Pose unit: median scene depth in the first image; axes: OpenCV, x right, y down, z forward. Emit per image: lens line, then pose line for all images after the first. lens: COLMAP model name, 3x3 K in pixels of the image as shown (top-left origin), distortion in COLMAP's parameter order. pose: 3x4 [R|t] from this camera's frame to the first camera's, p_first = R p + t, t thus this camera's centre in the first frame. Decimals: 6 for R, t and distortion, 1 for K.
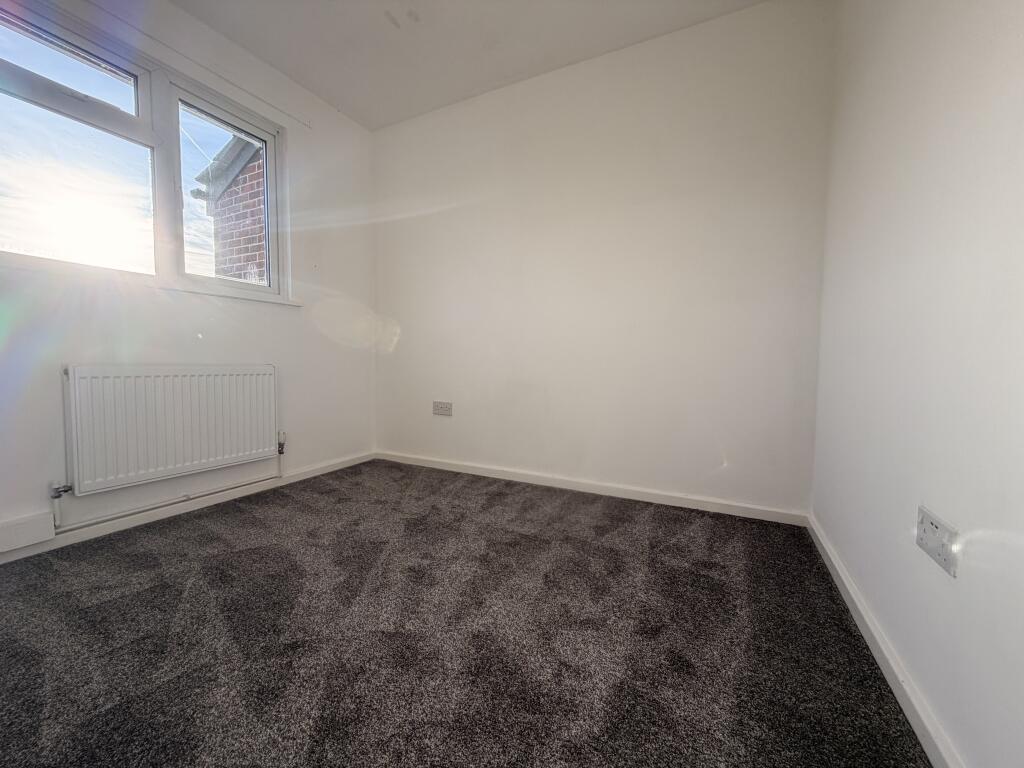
lens RADIAL K [[410.7, 0, 511.2], [0, 410.7, 384.2], [0, 0, 1]] dist [-0.000303, 0.000037]
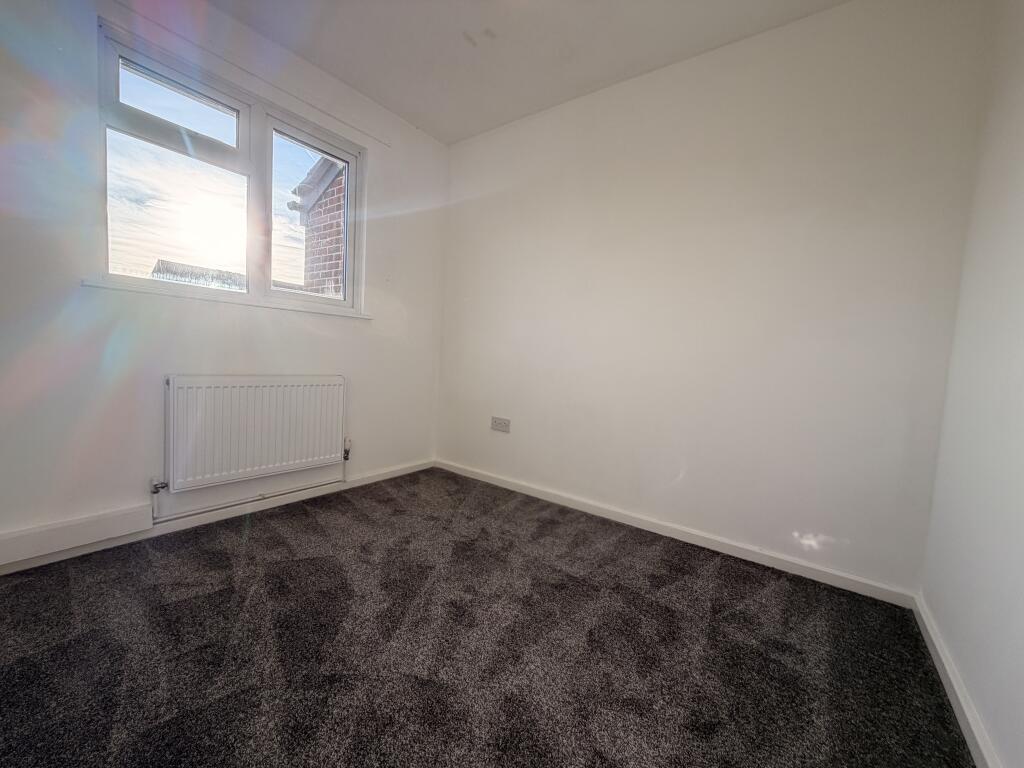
lens RADIAL K [[410.7, 0, 511.4], [0, 410.7, 382.0], [0, 0, 1]] dist [-0.000303, 0.000037]
pose [[0.984919, 0.058221, -0.162928, 0.024234], [-0.057012, 0.998300, 0.012091, -0.096587], [0.163355, -0.002620, 0.986564, 0.045287]]
